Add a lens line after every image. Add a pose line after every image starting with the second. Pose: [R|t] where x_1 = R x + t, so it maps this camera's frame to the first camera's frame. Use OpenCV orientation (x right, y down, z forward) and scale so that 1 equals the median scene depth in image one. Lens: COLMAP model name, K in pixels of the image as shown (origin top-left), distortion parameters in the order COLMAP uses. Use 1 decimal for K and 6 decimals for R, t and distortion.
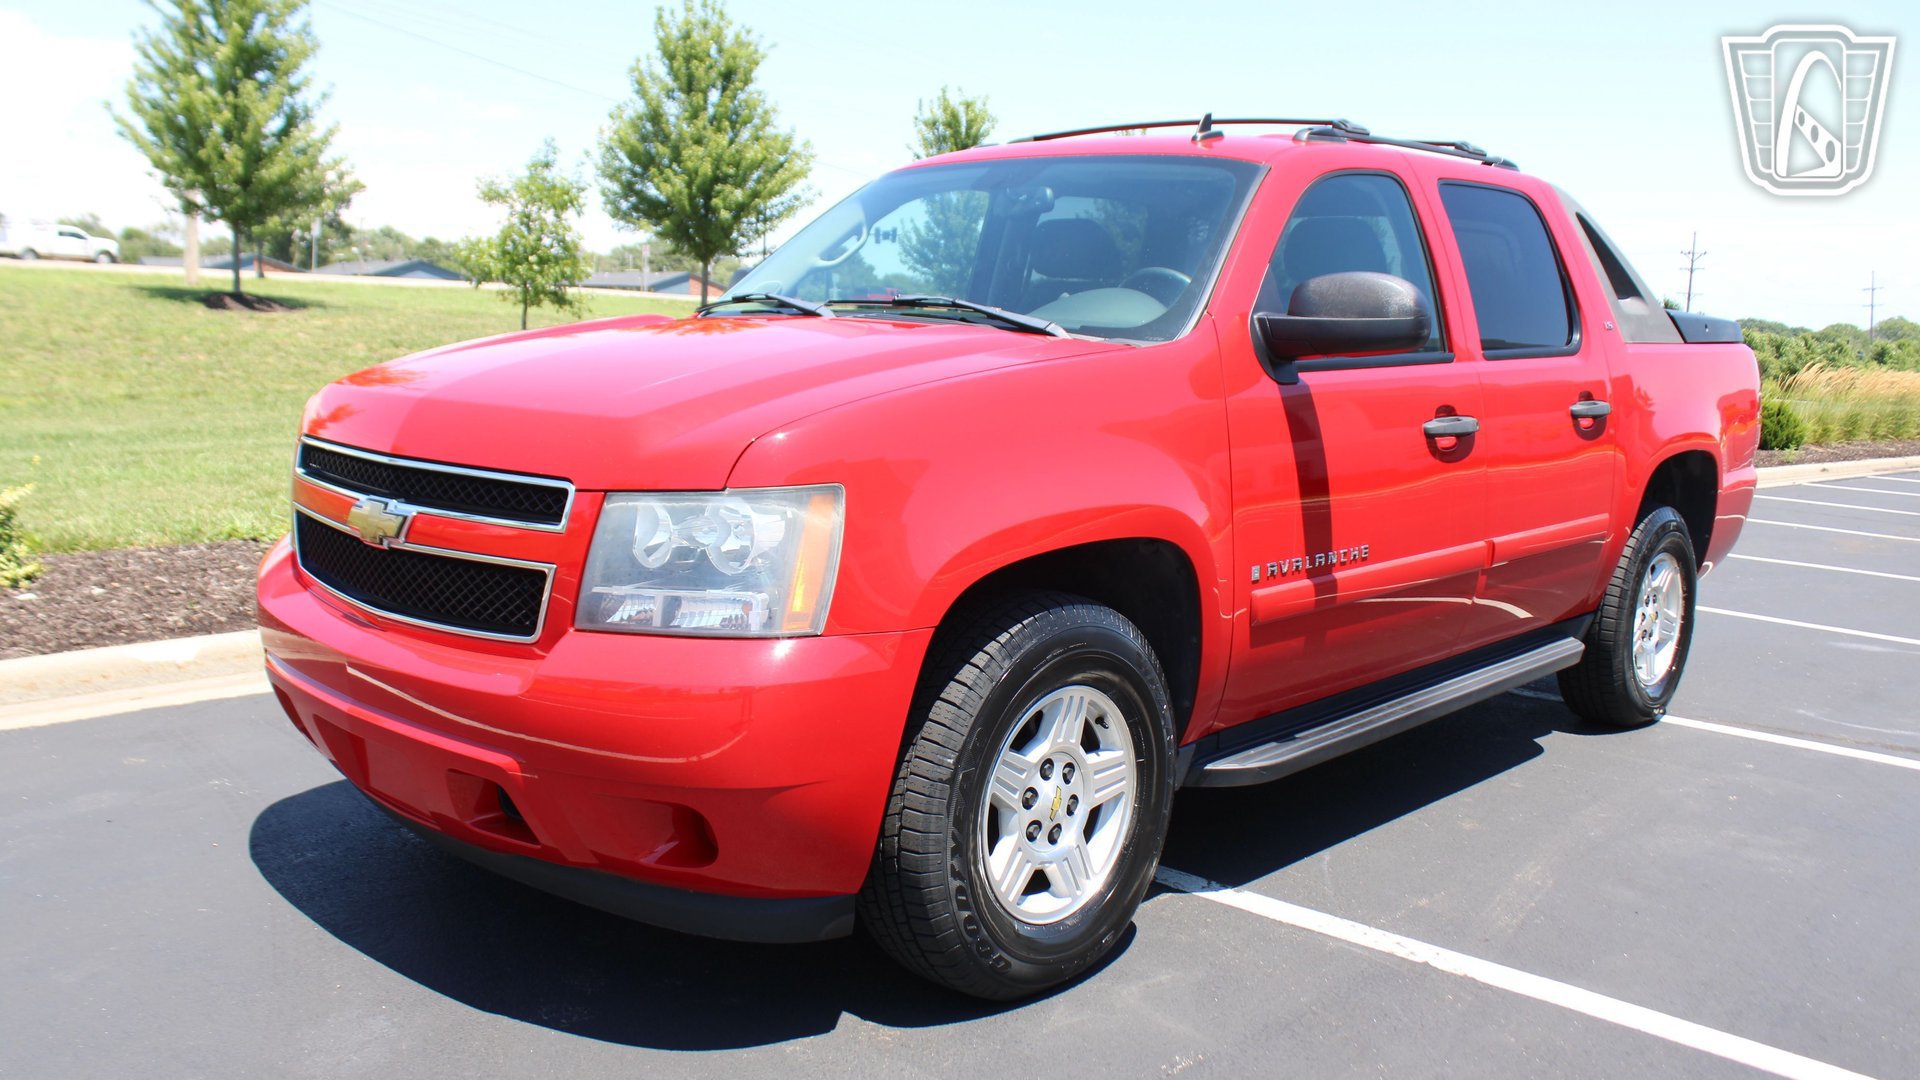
lens RADIAL K [[1596.0, 0, 932.0], [0, 1596.0, 552.9], [0, 0, 1]] dist [-0.162240, 0.141933]
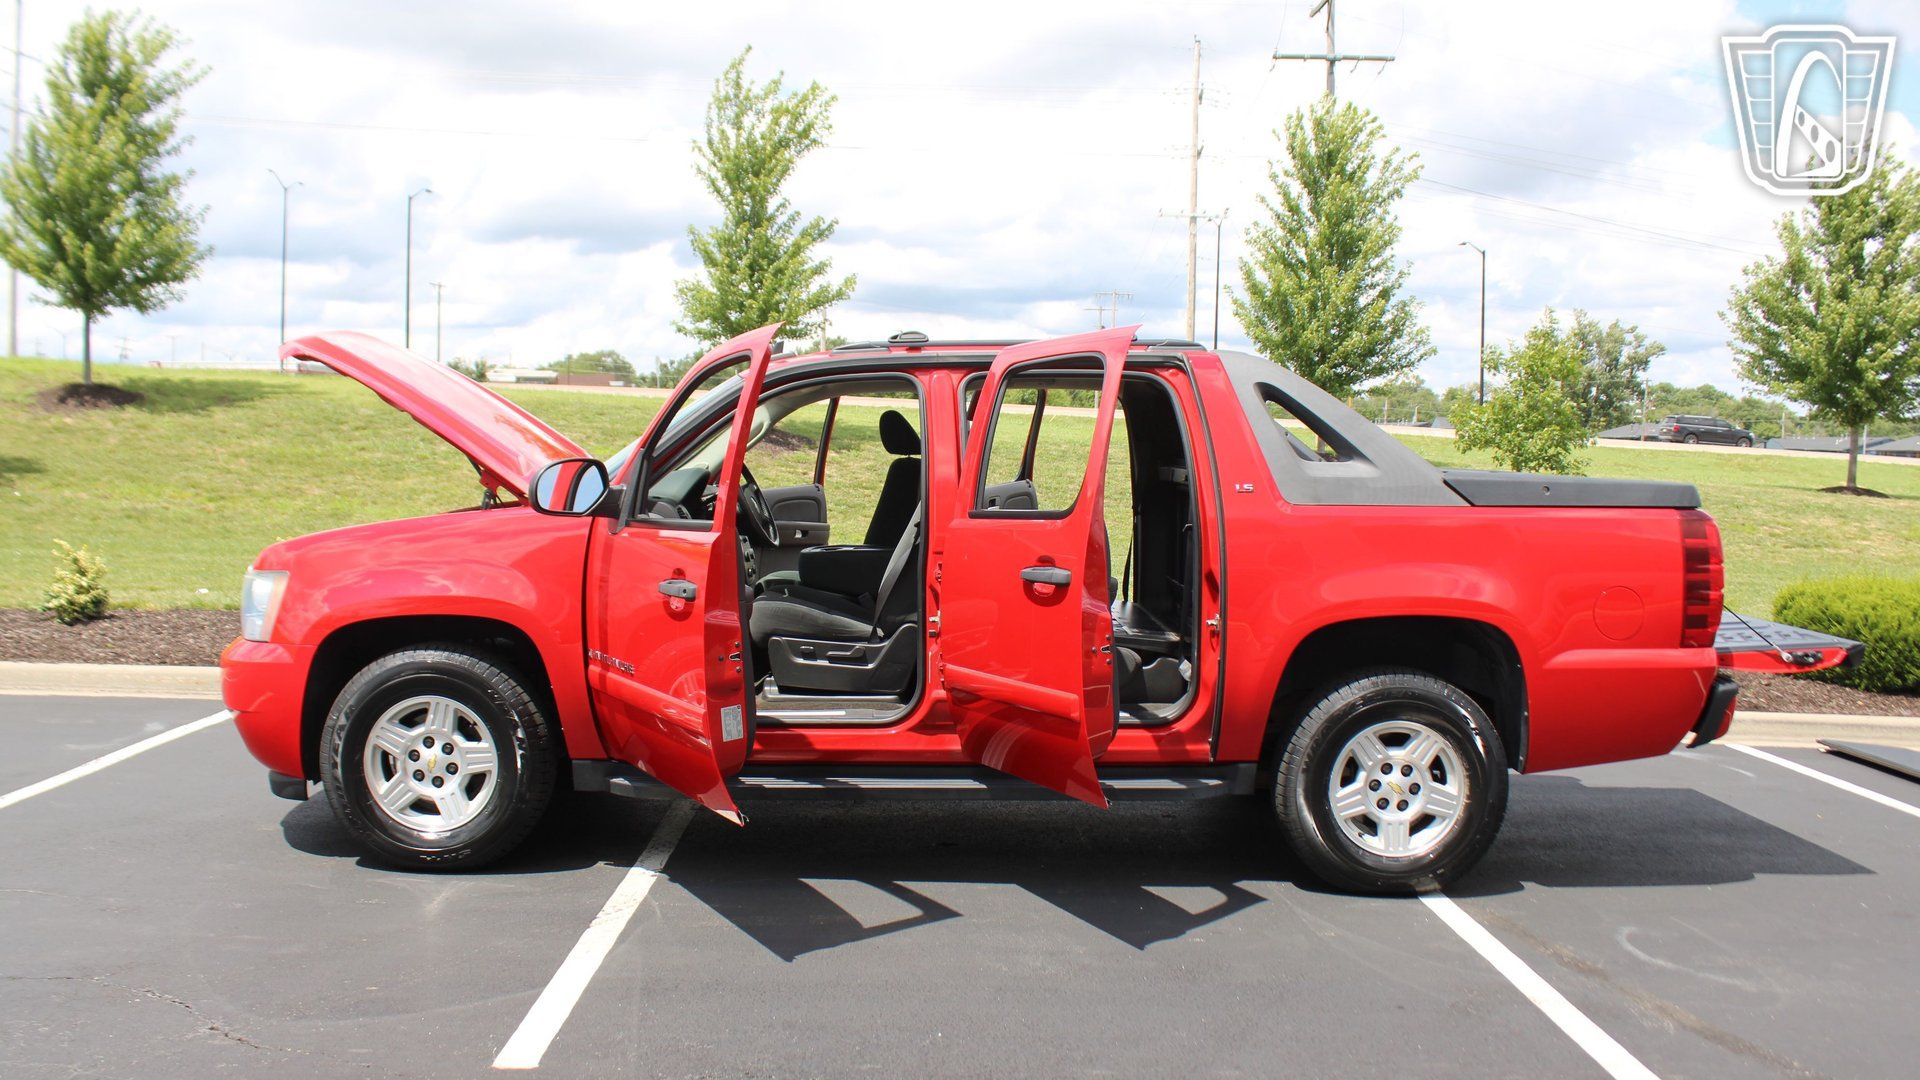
lens RADIAL K [[1598.9, 0, 930.3], [0, 1598.9, 539.3], [0, 0, 1]] dist [-0.161794, 0.141482]
pose [[0.702783, 0.028927, -0.710816, 1.577021], [-0.108660, 0.991814, -0.067069, -0.028194], [0.703057, 0.124372, 0.700173, 0.130739]]
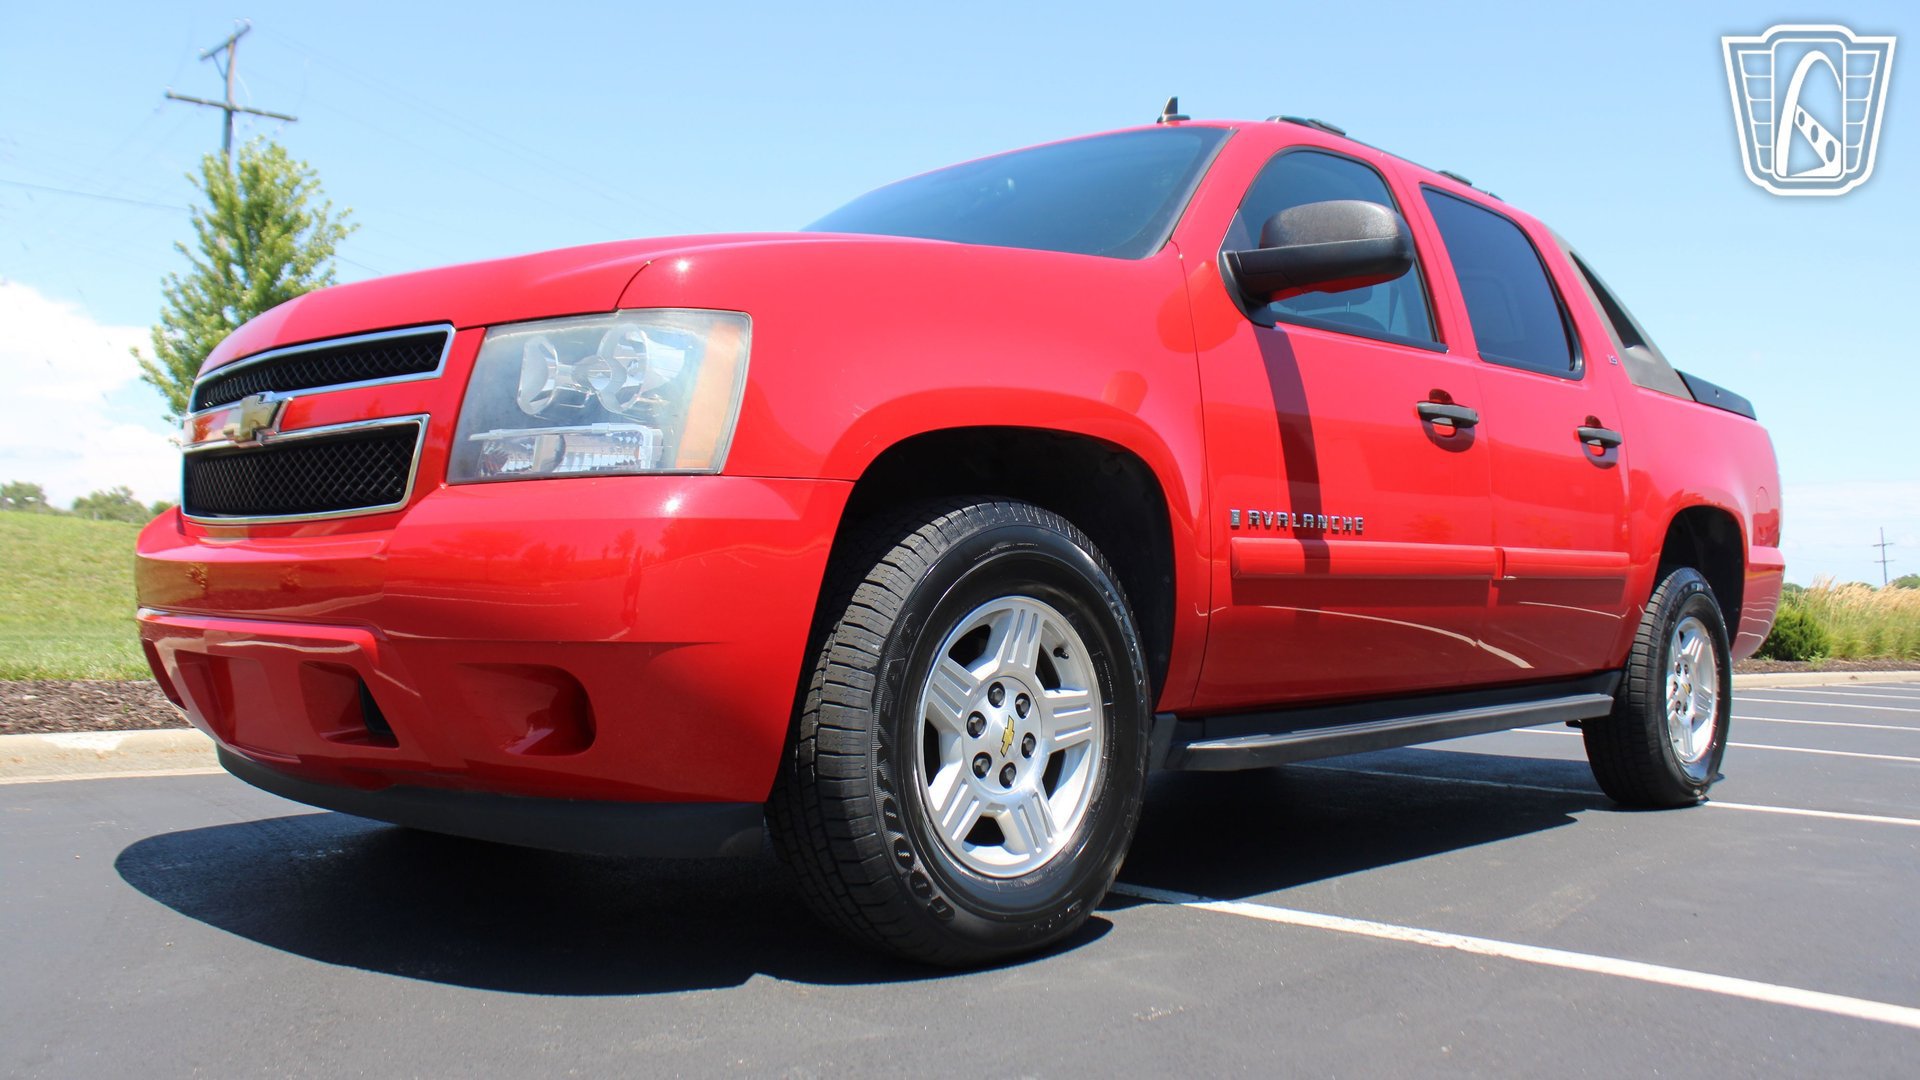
lens RADIAL K [[1598.9, 0, 930.3], [0, 1598.9, 539.3], [0, 0, 1]] dist [-0.161794, 0.141482]
pose [[0.999905, -0.008260, -0.011062, 0.043031], [0.006161, 0.984036, -0.177862, 0.191661], [0.012355, 0.177777, 0.983993, 0.117818]]
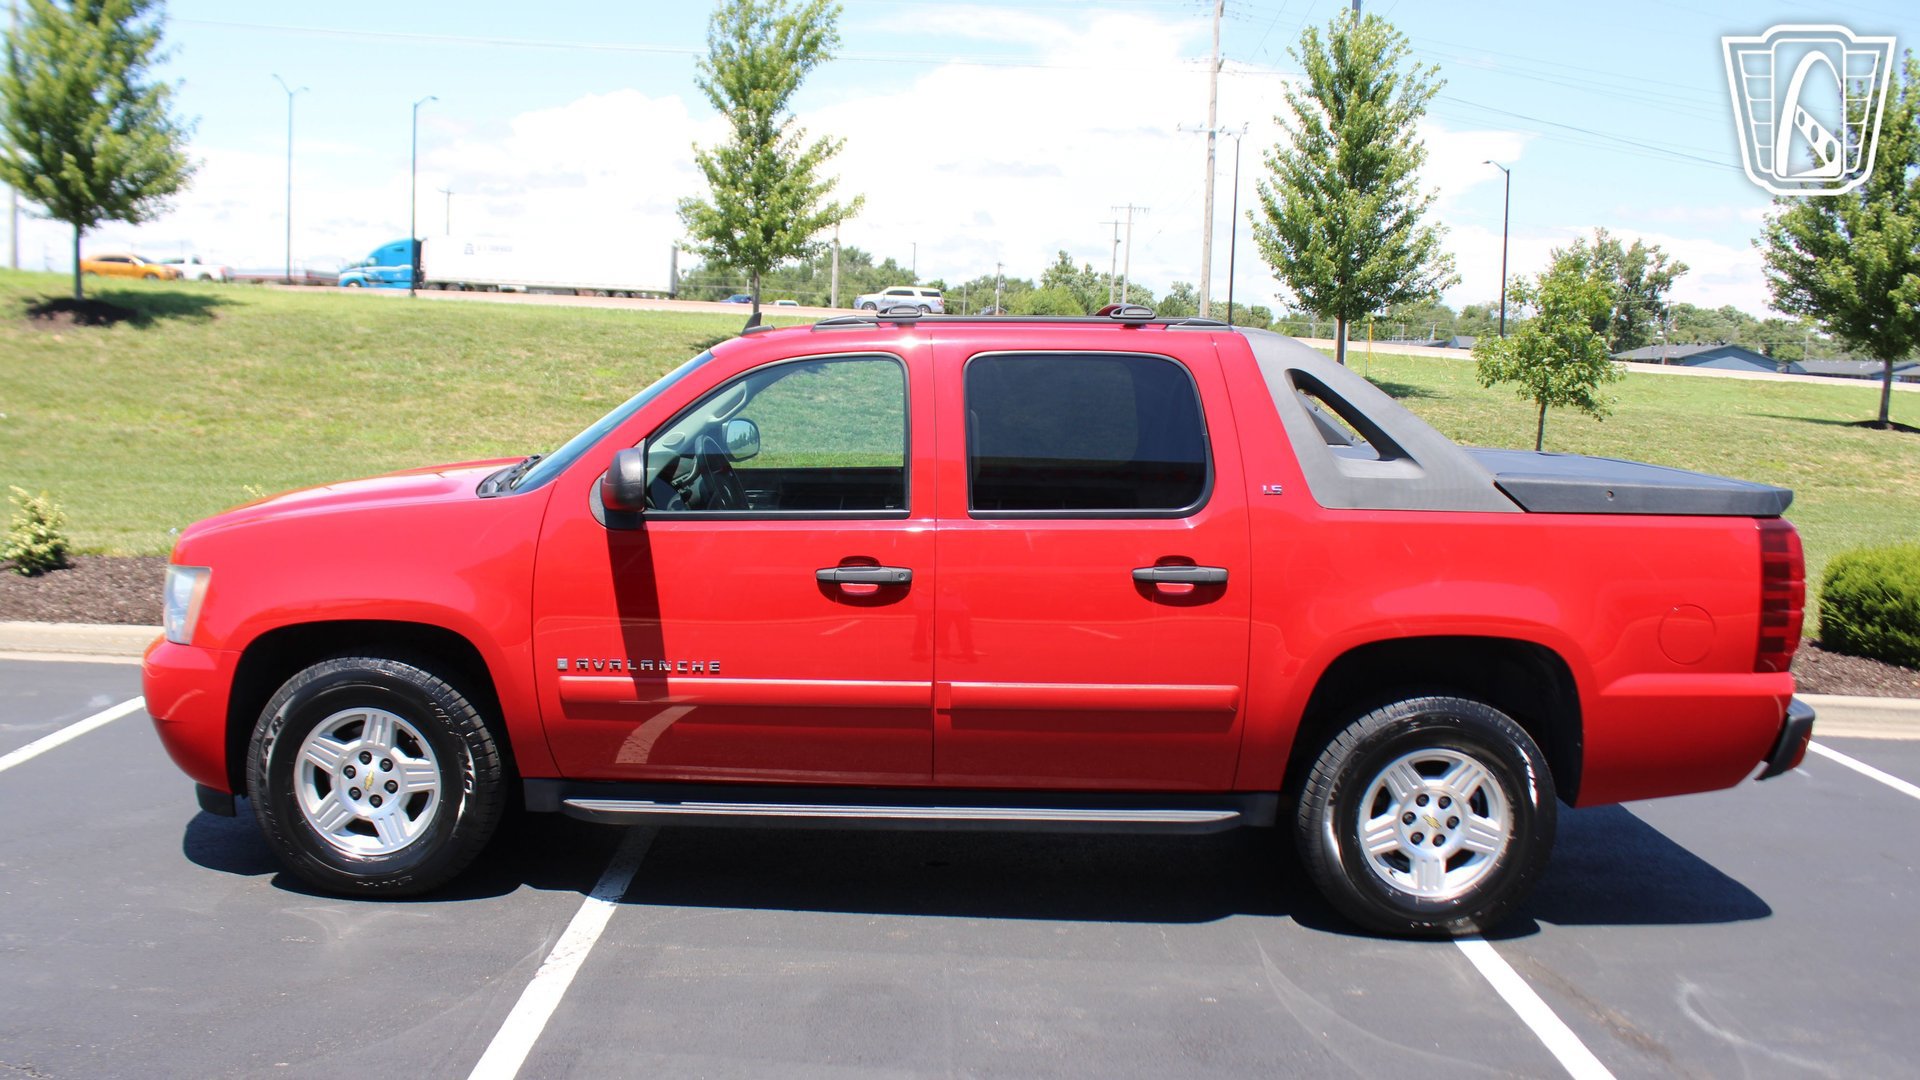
lens RADIAL K [[1598.9, 0, 930.3], [0, 1598.9, 539.3], [0, 0, 1]] dist [-0.161794, 0.141482]
pose [[0.697246, 0.076329, -0.712756, 1.465719], [-0.119307, 0.992803, -0.010391, -0.124105], [0.706833, 0.092282, 0.701335, 0.254790]]
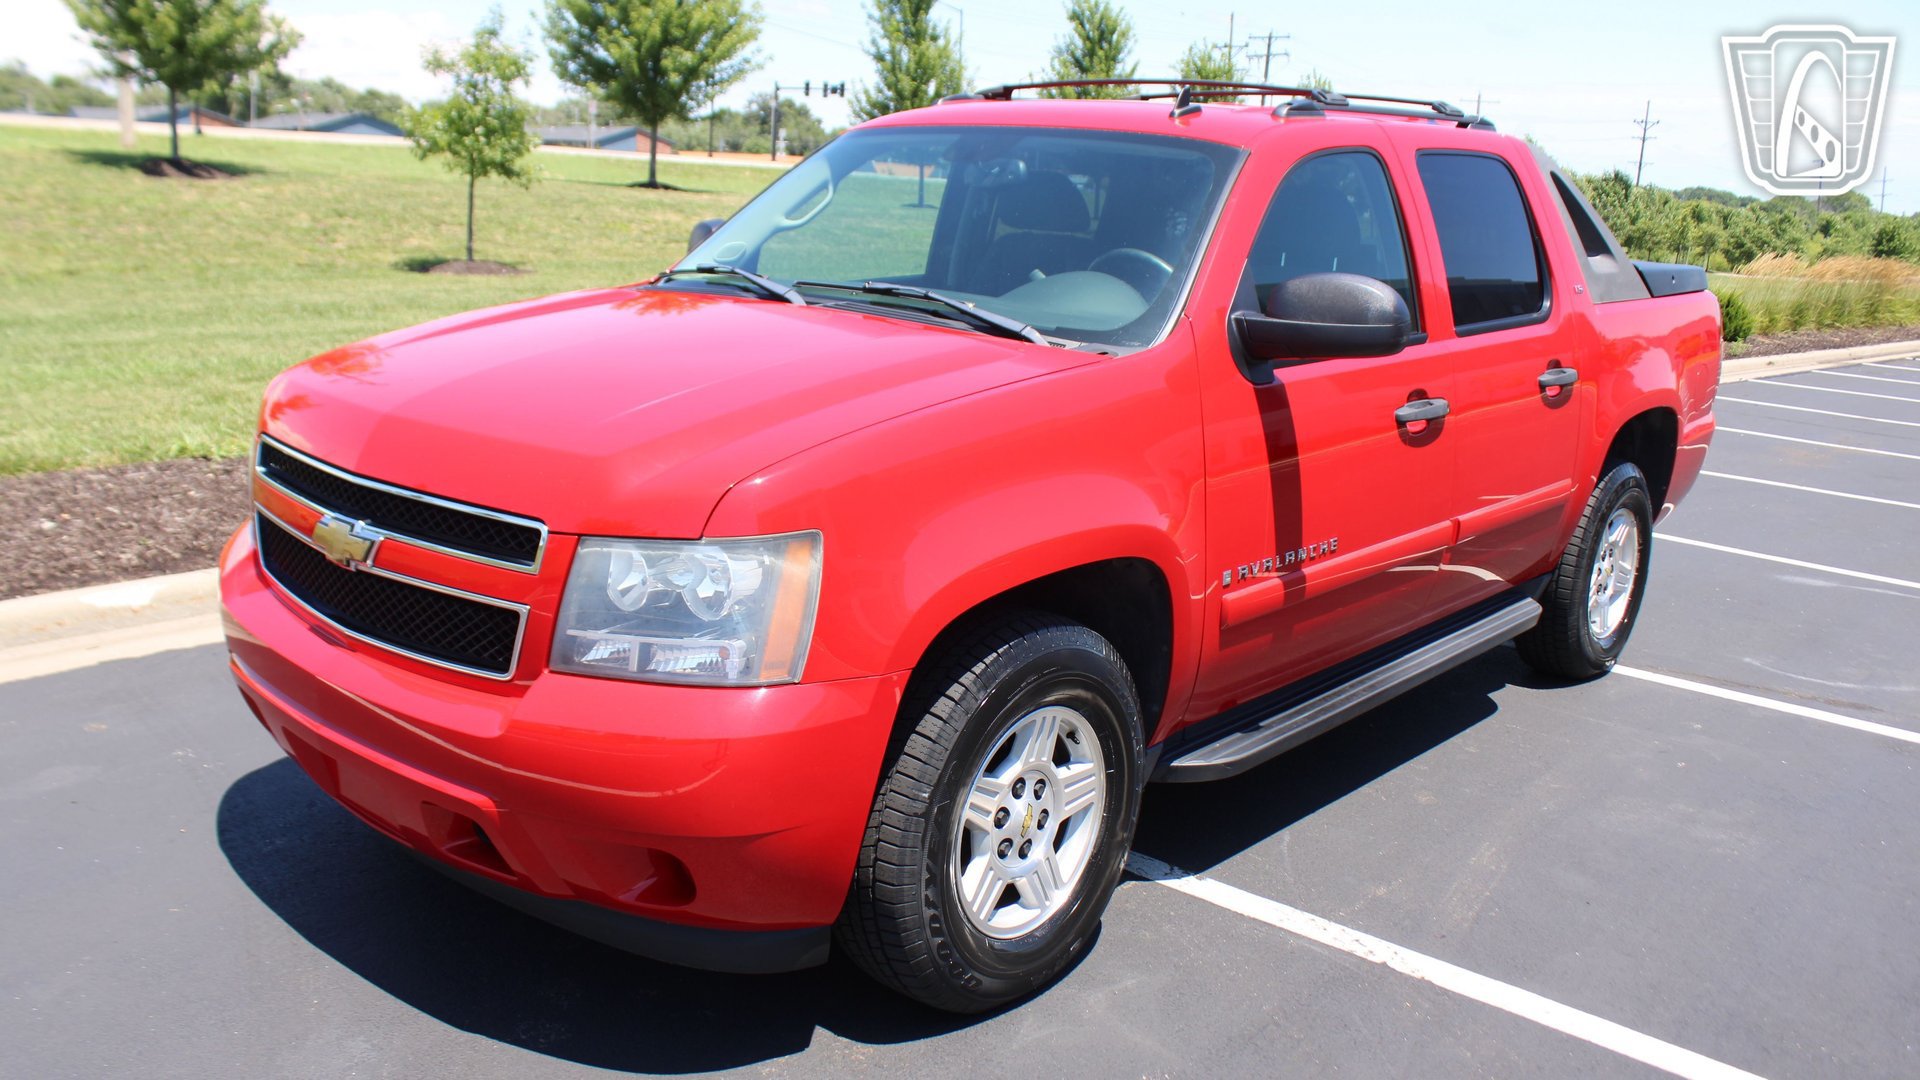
lens RADIAL K [[1590.4, 0, 922.5], [0, 1590.4, 547.8], [0, 0, 1]] dist [-0.162787, 0.141884]
pose [[0.999612, 0.005883, 0.027238, -0.015676], [-0.008179, 0.996350, 0.084969, -0.092765], [-0.026639, -0.085159, 0.996011, 0.013887]]
